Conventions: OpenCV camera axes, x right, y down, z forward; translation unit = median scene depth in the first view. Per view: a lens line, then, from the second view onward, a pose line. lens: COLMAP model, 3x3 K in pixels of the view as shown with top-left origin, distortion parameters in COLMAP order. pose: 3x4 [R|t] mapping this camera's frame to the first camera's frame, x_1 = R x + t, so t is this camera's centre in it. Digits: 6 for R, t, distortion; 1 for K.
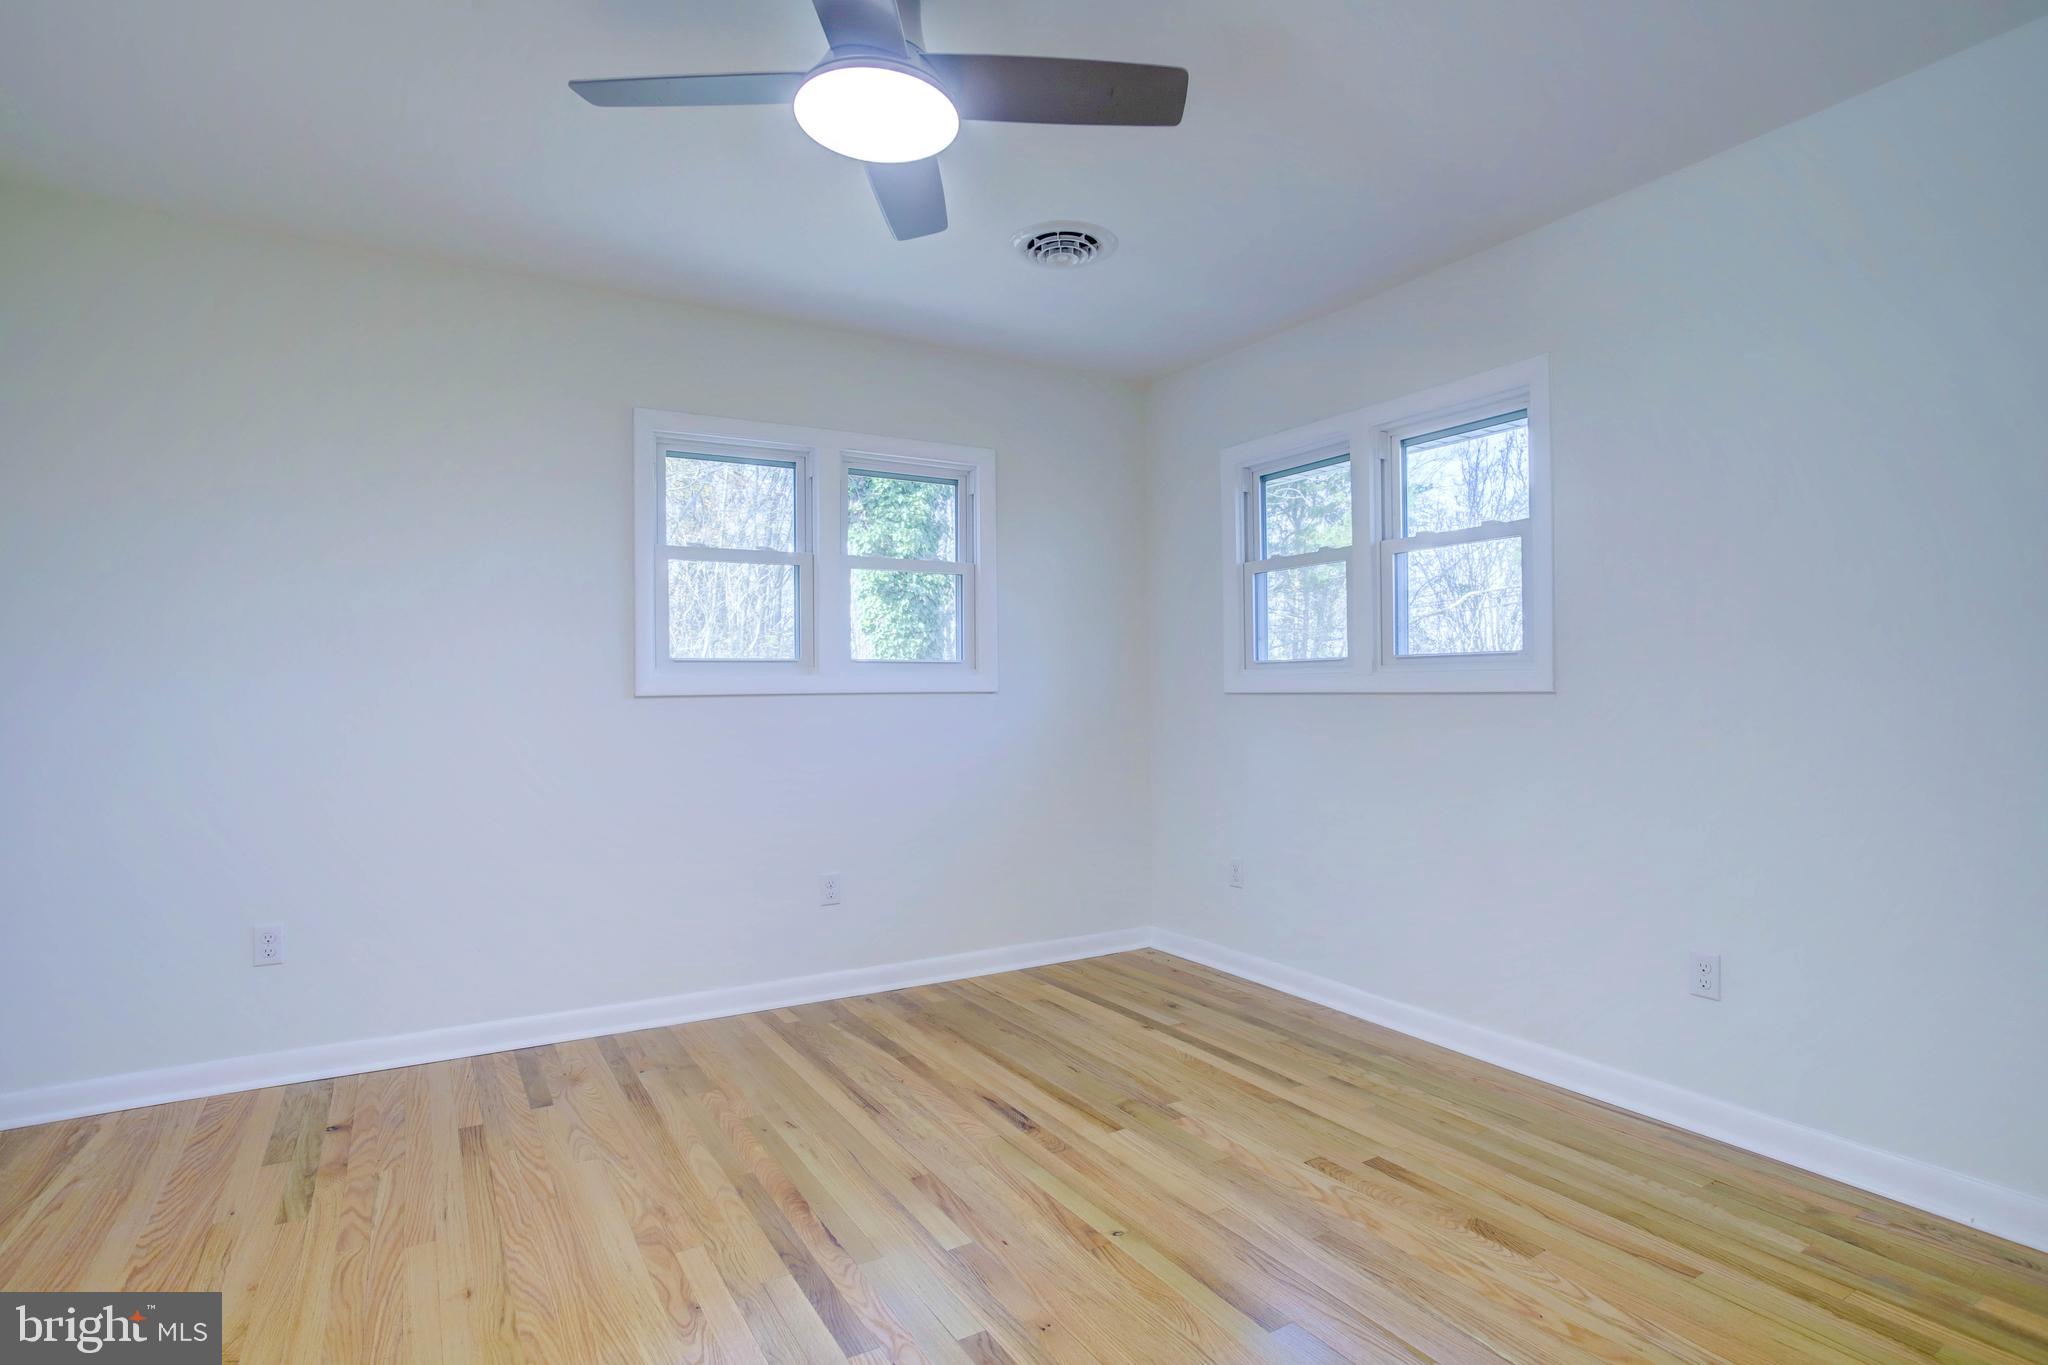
lens RADIAL K [[1021.5, 0, 1017.4], [0, 1021.5, 695.4], [0, 0, 1]] dist [-0.060209, 0.027090]
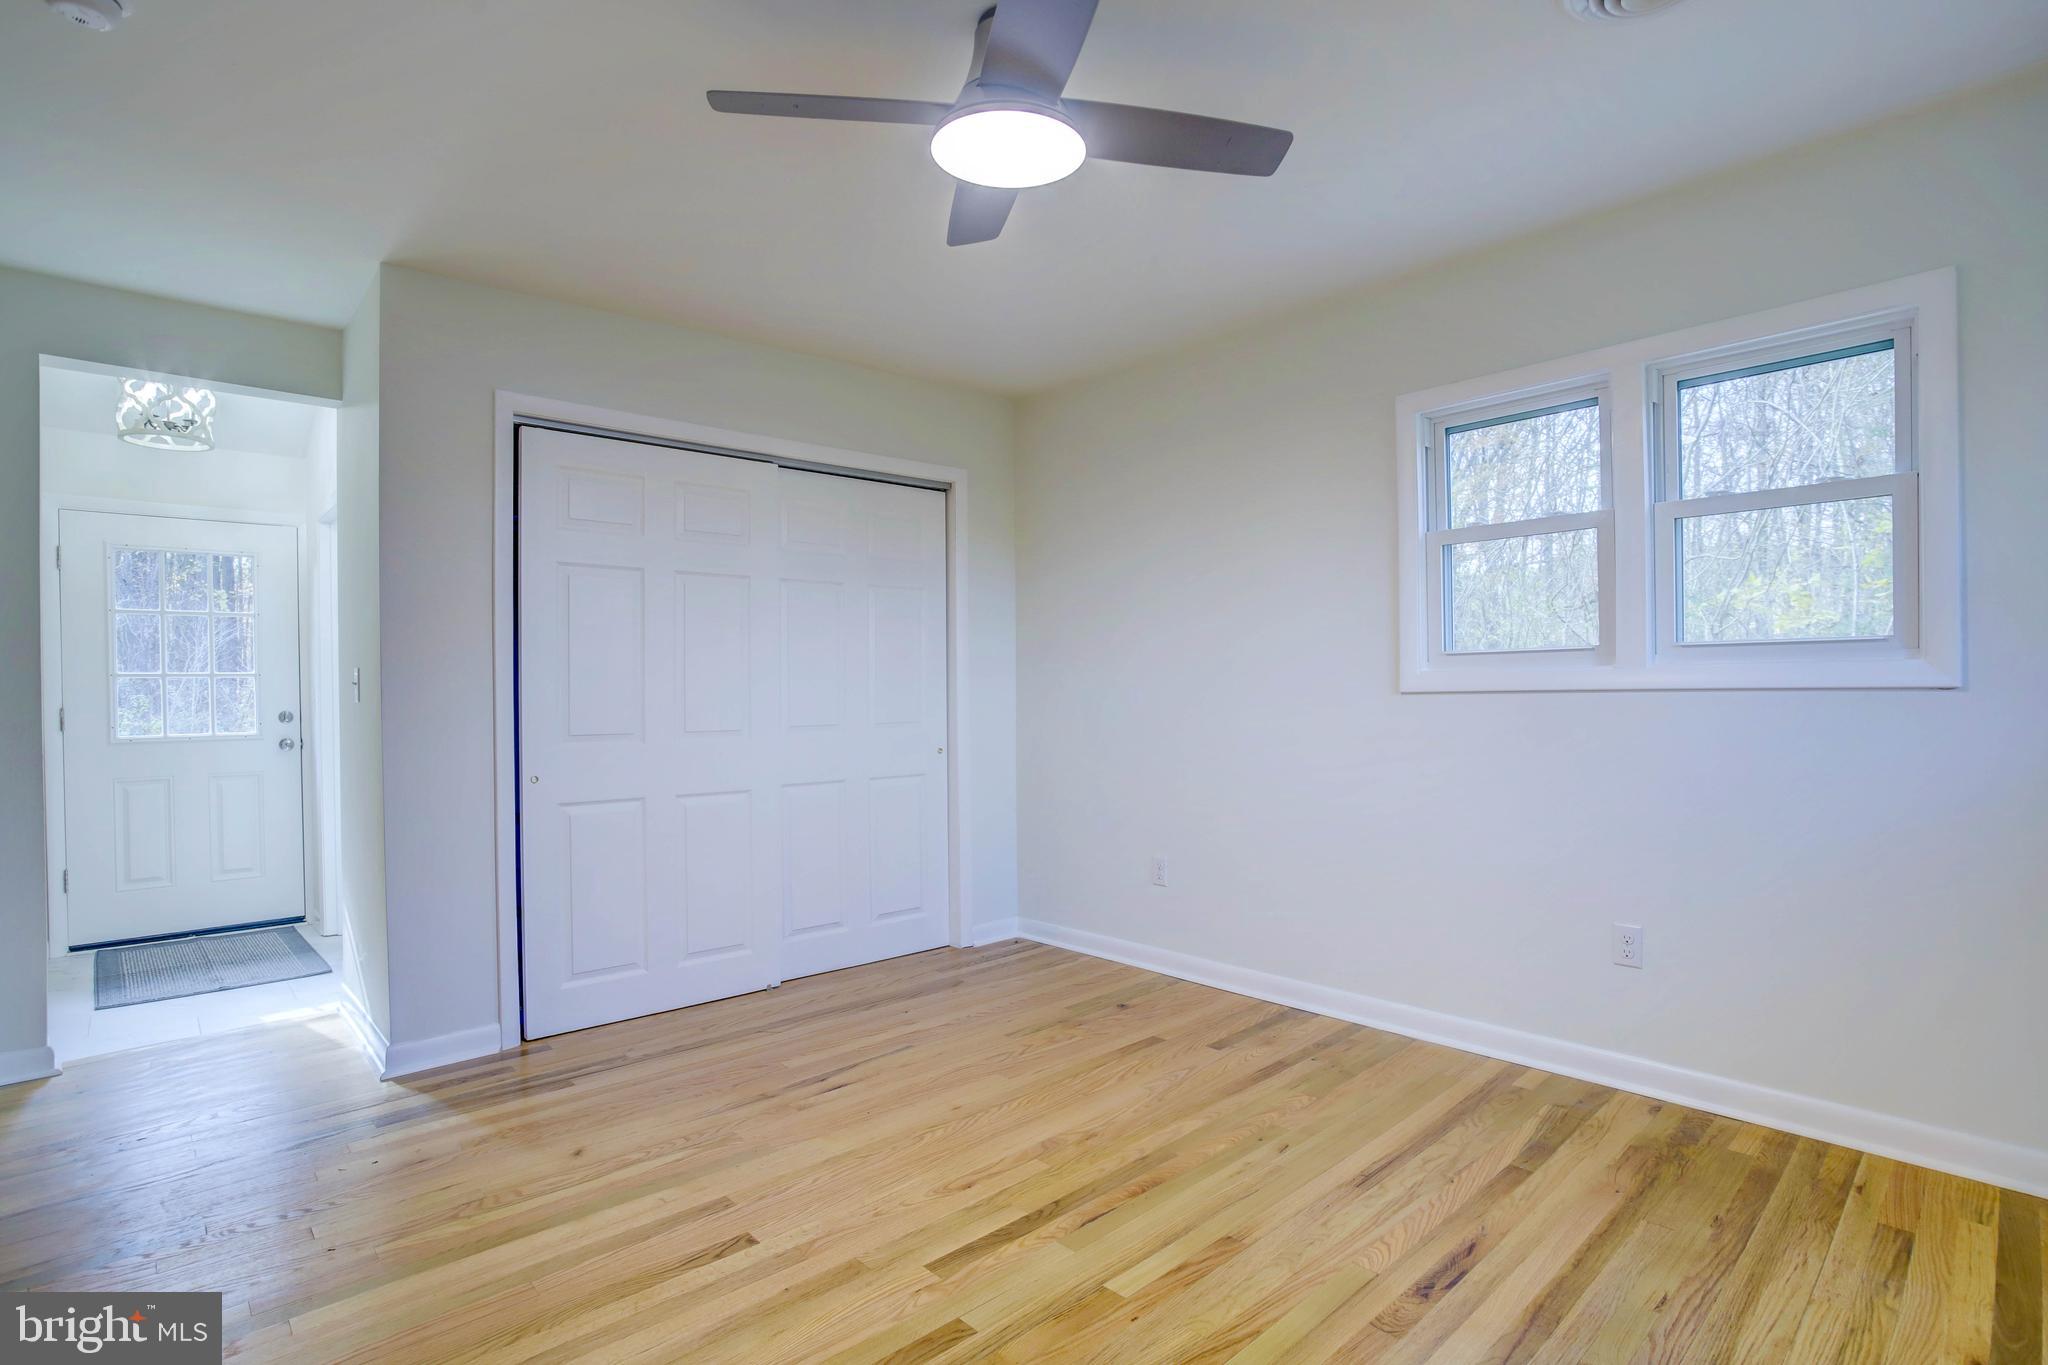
lens RADIAL K [[1021.5, 0, 1017.4], [0, 1021.5, 695.4], [0, 0, 1]] dist [-0.060209, 0.027090]
pose [[0.203369, 0.012293, -0.979025, 0.605937], [0.003429, 0.999906, 0.013267, -0.011741], [0.979096, -0.006055, 0.203308, 0.533589]]
